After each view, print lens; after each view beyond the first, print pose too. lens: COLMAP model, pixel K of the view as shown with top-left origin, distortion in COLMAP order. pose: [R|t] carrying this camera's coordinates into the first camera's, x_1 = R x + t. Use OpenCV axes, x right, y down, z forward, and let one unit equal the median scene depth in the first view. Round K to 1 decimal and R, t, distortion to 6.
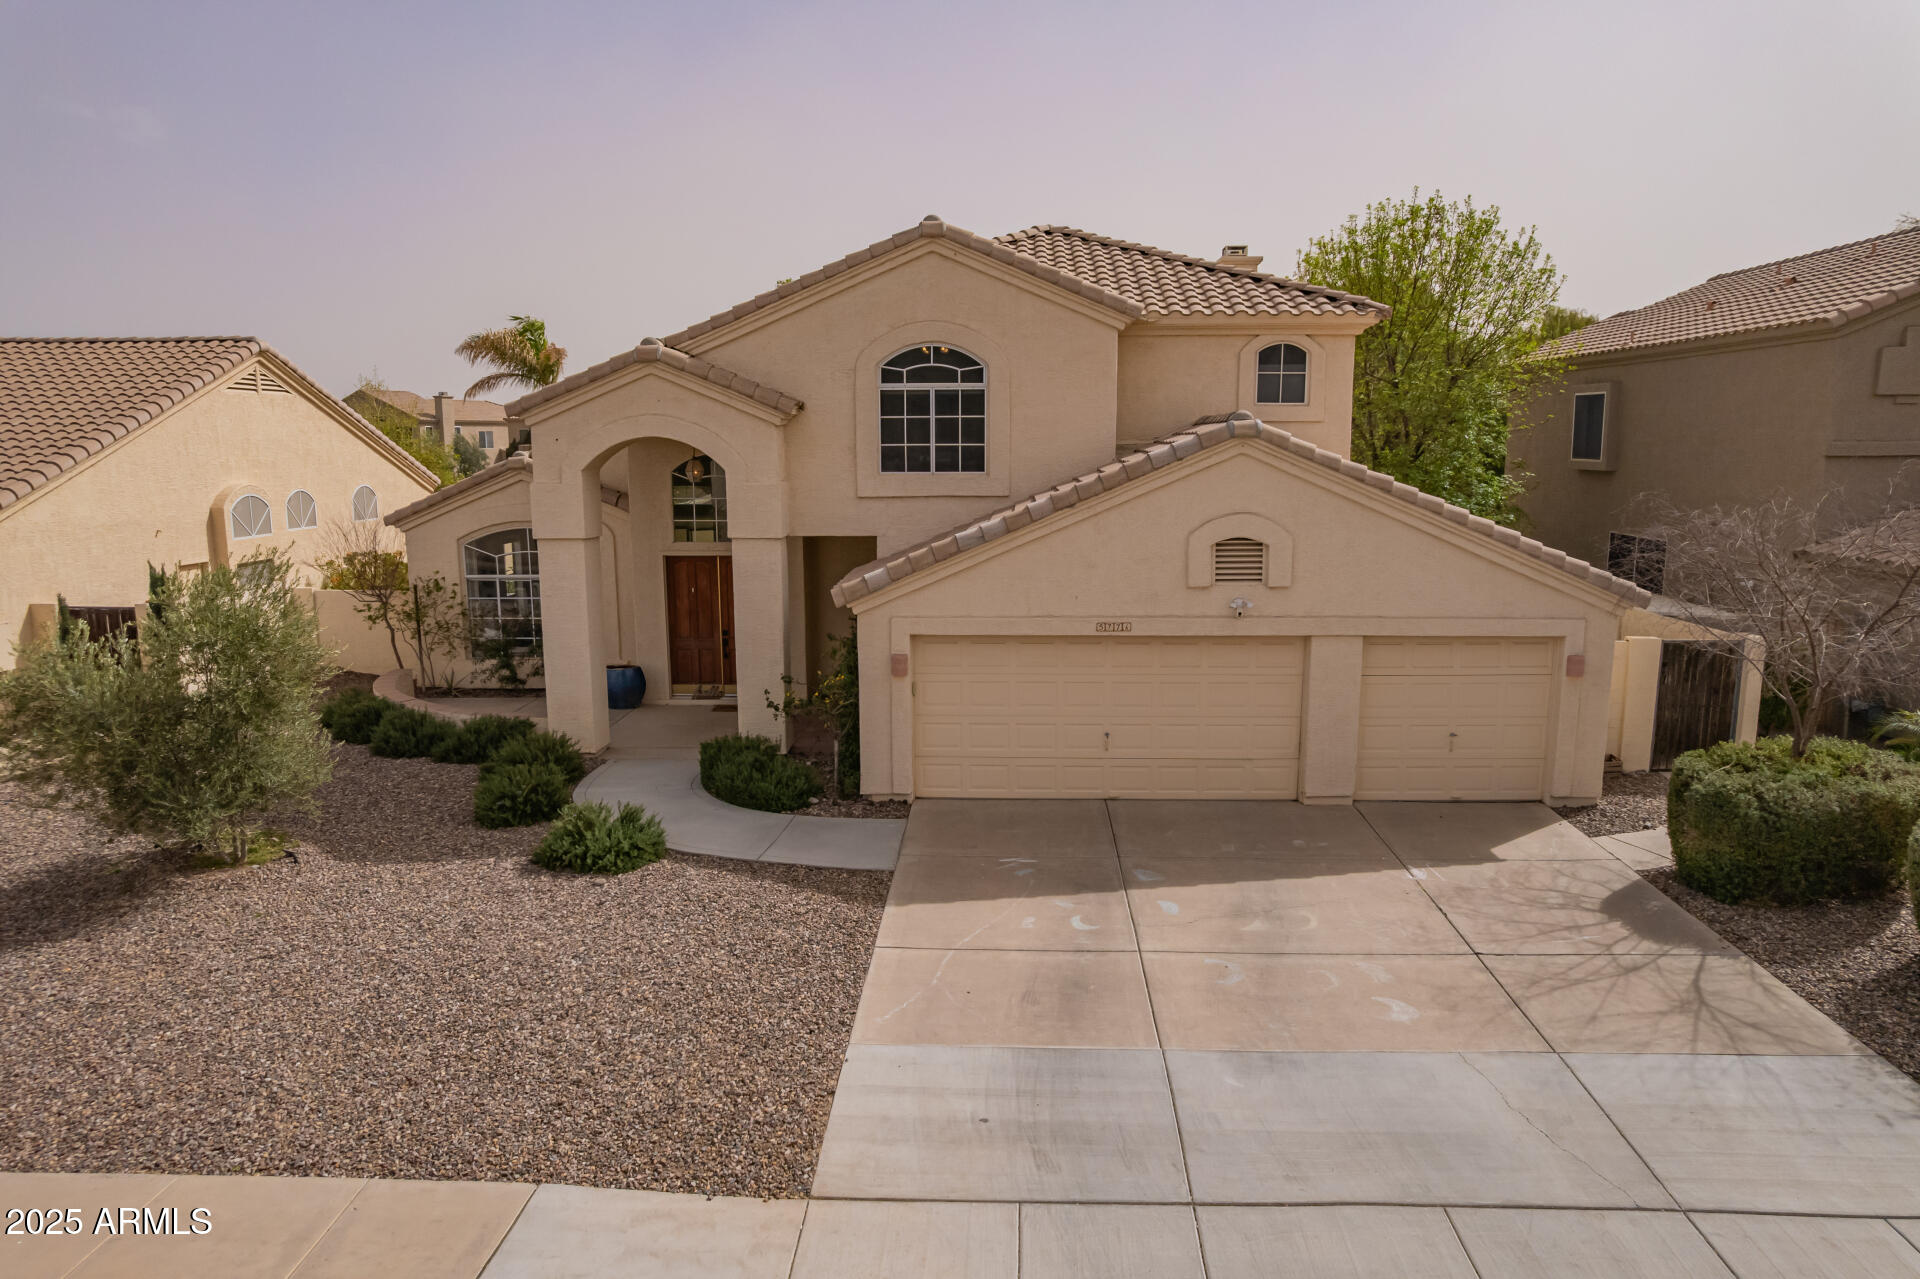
lens RADIAL K [[1227.9, 0, 960.0], [0, 1227.9, 644.1], [0, 0, 1]] dist [-0.061343, 0.049358]
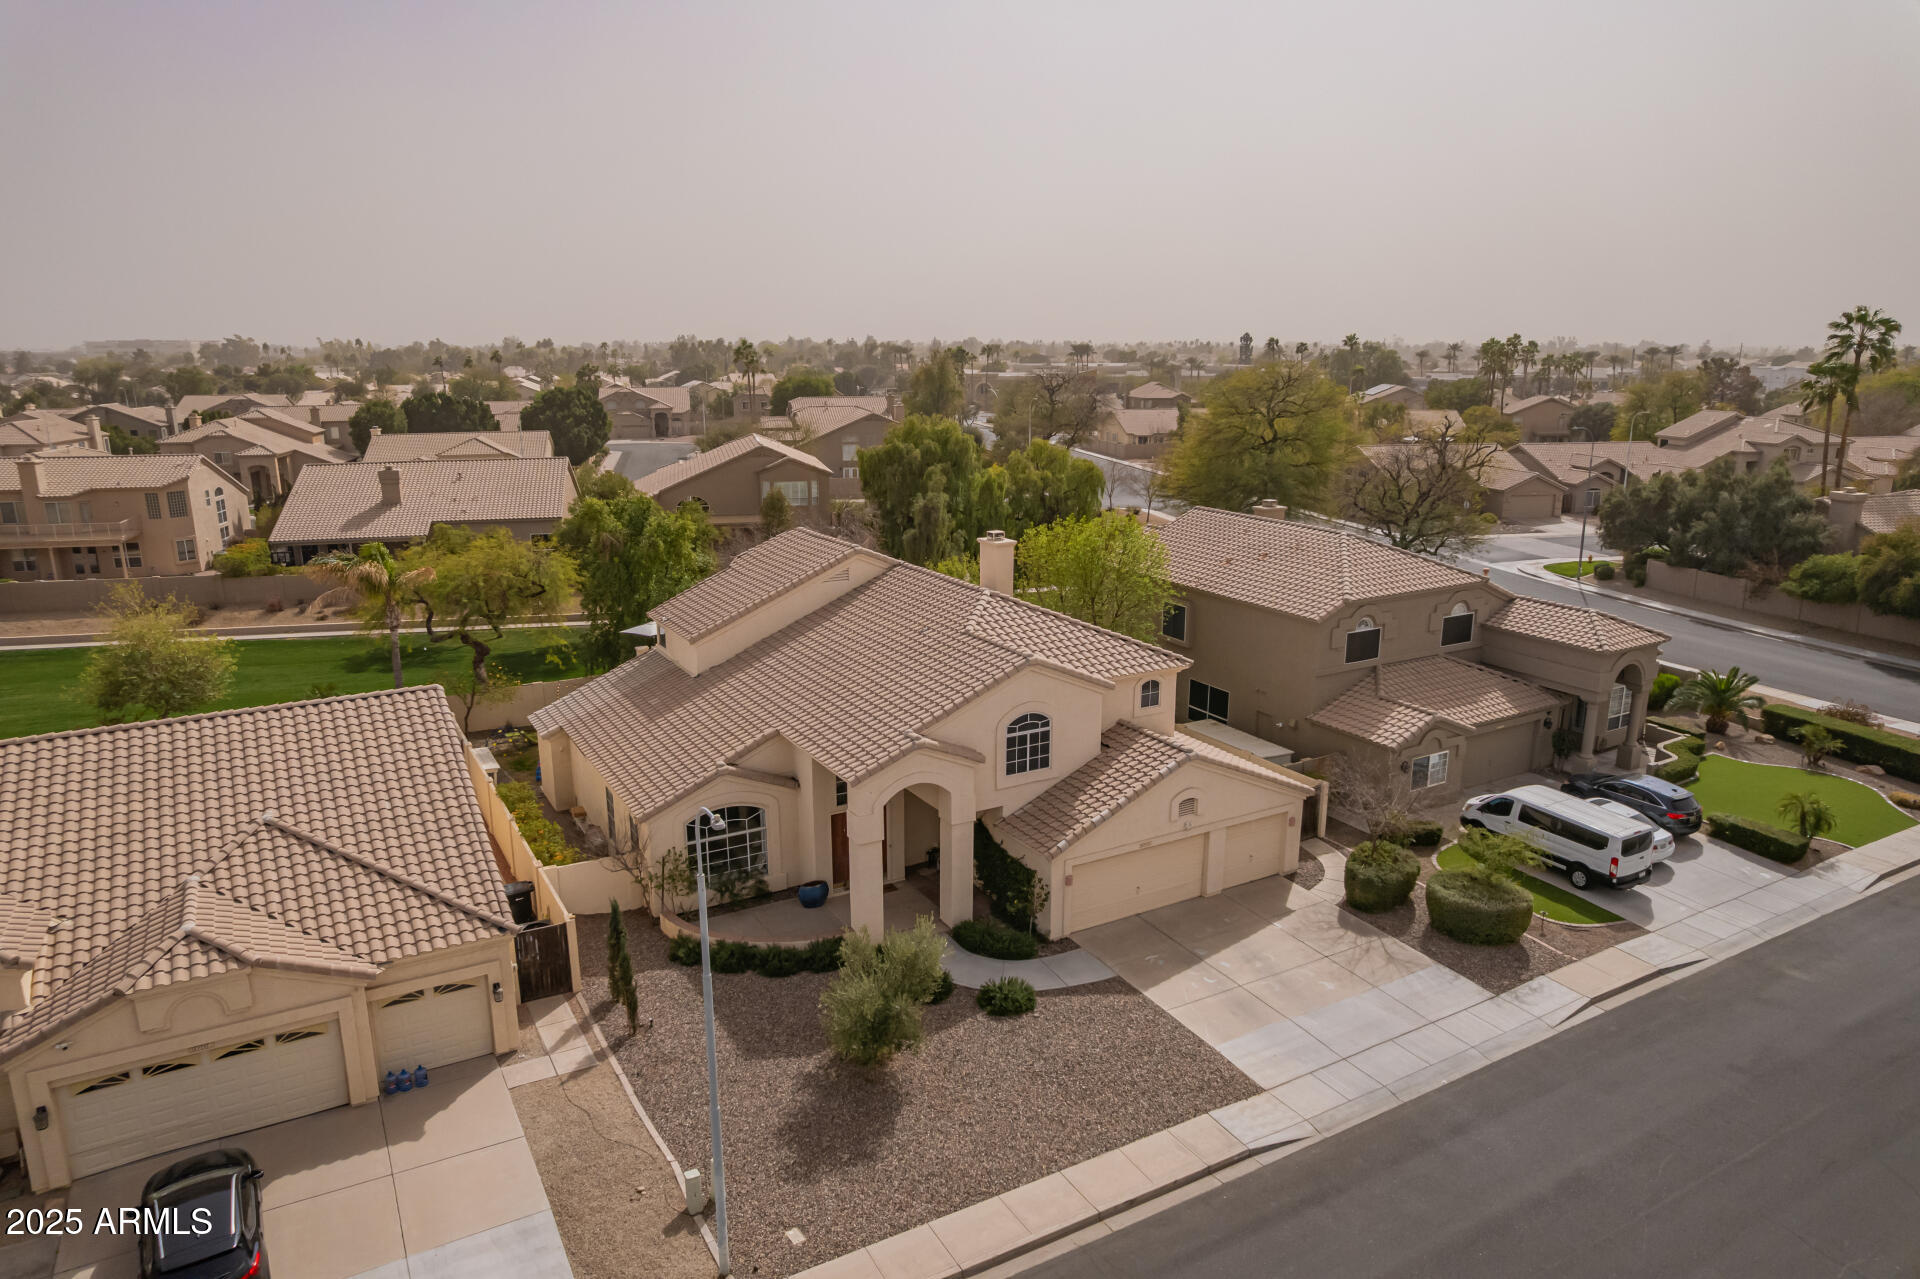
lens RADIAL K [[1227.9, 0, 965.2], [0, 1227.9, 638.1], [0, 0, 1]] dist [-0.061343, 0.049358]
pose [[0.845406, -0.120059, 0.520456, -1.314397], [0.082885, 0.992095, 0.094223, -0.644561], [-0.527654, -0.036519, 0.848674, -0.762157]]
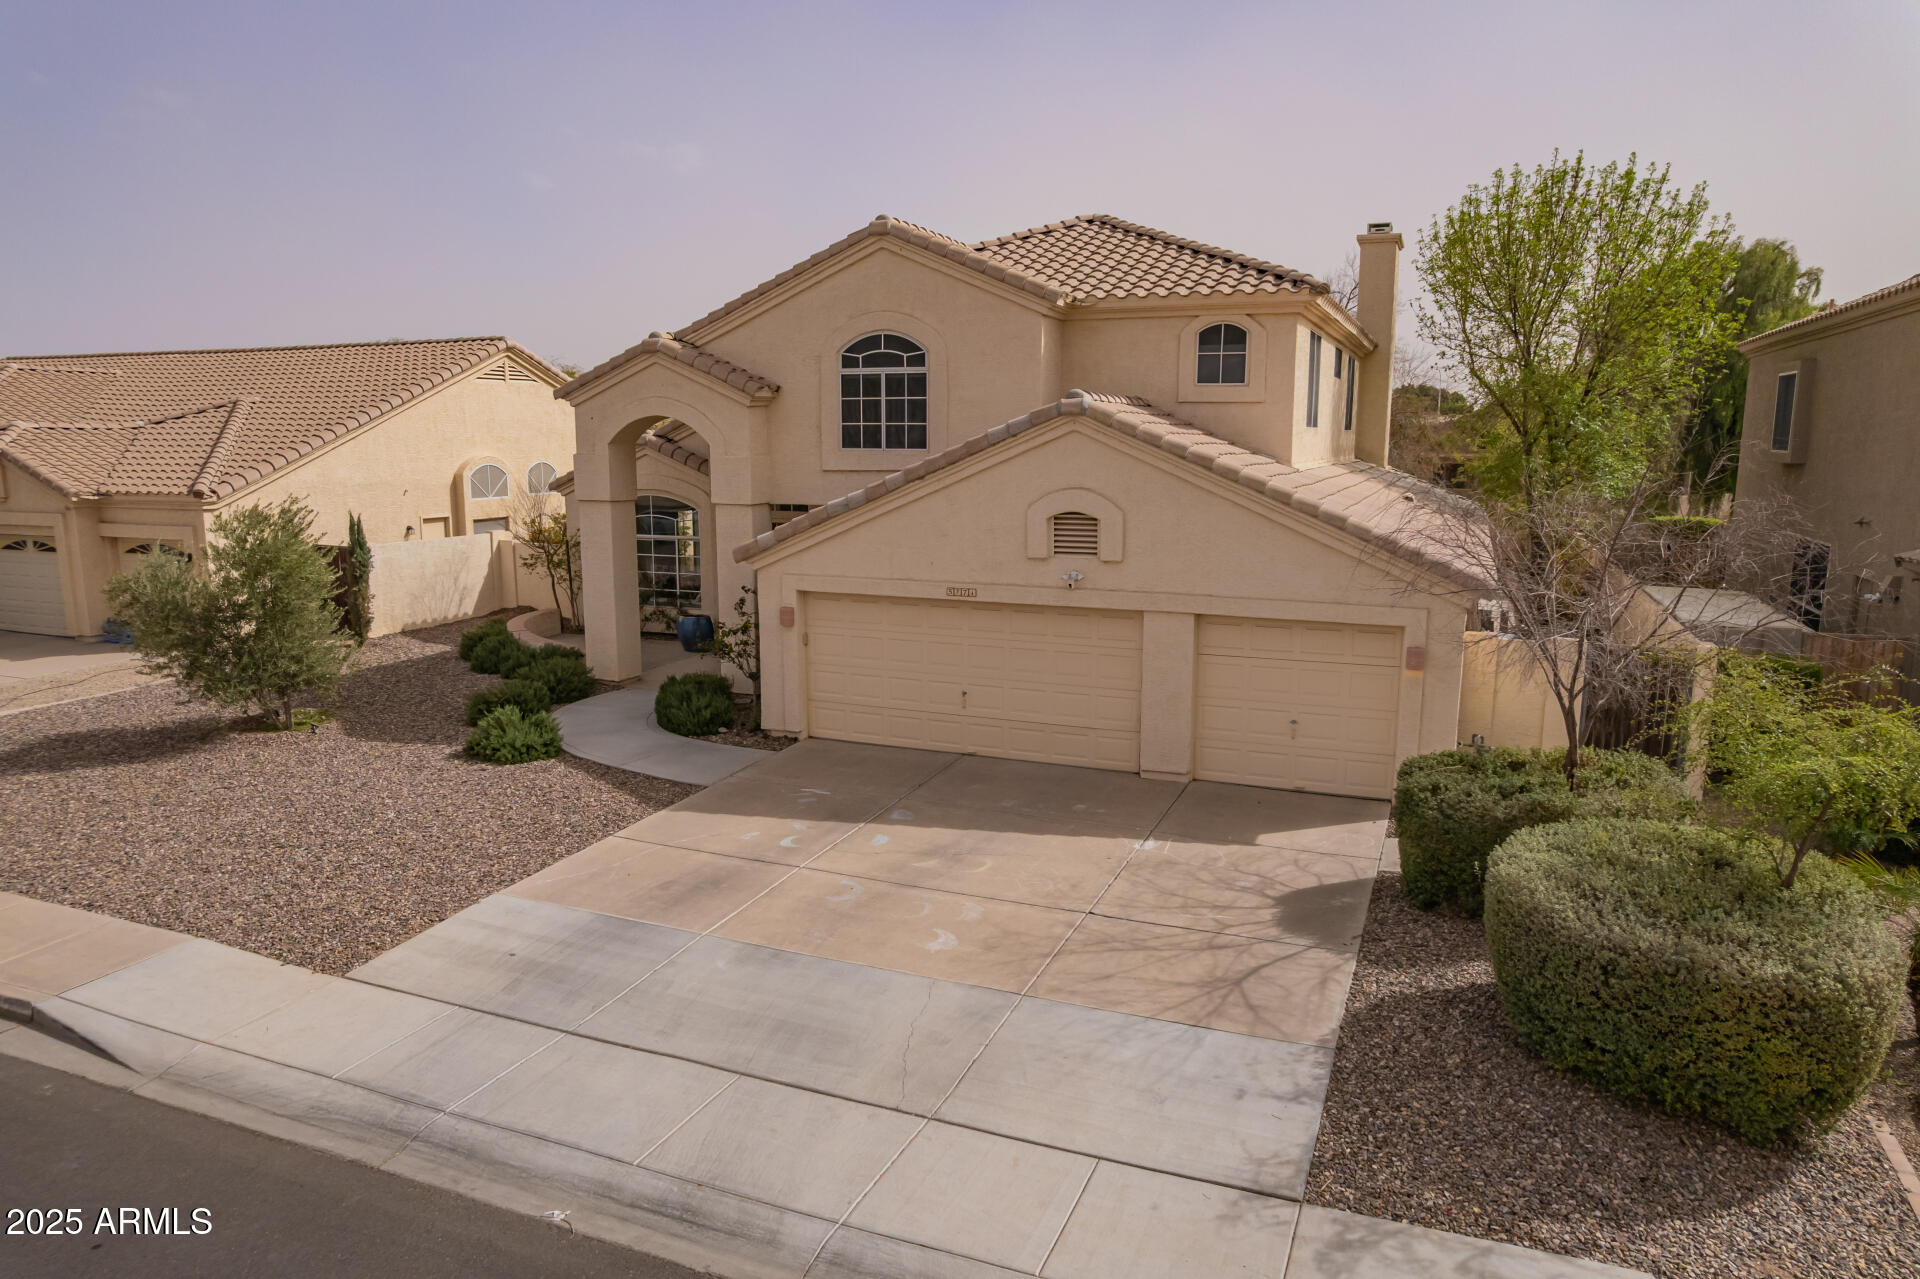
lens RADIAL K [[1227.9, 0, 955.2], [0, 1227.9, 643.6], [0, 0, 1]] dist [-0.061343, 0.049358]
pose [[0.937214, 0.065583, -0.342533, 0.490931], [-0.063337, 0.997834, 0.017753, 0.012146], [0.342955, 0.005057, 0.939338, -0.010952]]
